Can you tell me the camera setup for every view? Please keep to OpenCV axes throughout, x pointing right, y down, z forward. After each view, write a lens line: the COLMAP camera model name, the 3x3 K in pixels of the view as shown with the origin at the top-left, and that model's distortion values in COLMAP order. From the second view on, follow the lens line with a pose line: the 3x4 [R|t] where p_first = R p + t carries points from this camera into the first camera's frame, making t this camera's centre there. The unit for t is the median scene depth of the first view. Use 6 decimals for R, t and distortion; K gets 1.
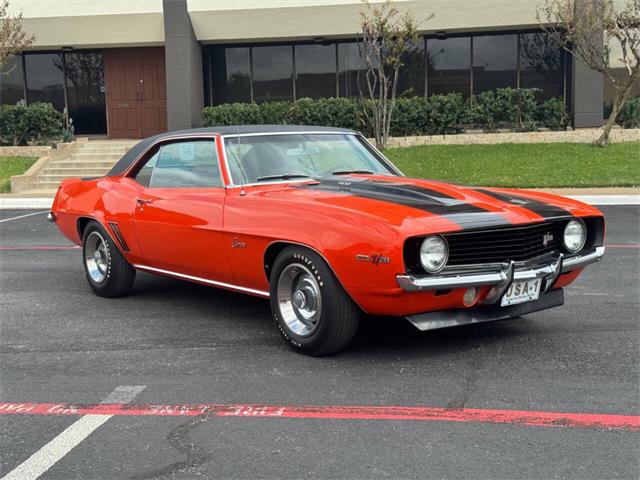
lens RADIAL K [[862.3, 0, 317.4], [0, 862.3, 236.5], [0, 0, 1]] dist [0.065502, 0.000000]
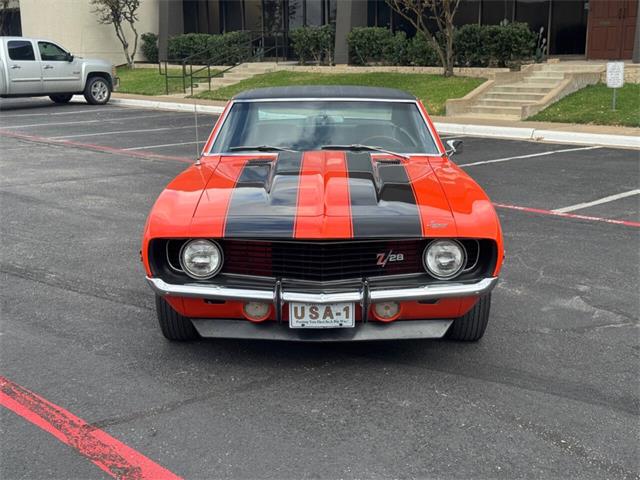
lens RADIAL K [[862.3, 0, 320.0], [0, 862.3, 244.1], [0, 0, 1]] dist [0.065502, 0.000000]
pose [[0.799267, 0.142174, -0.583917, 0.576963], [-0.077327, 0.987867, 0.134684, -0.096851], [0.595981, -0.062496, 0.800563, 0.254887]]
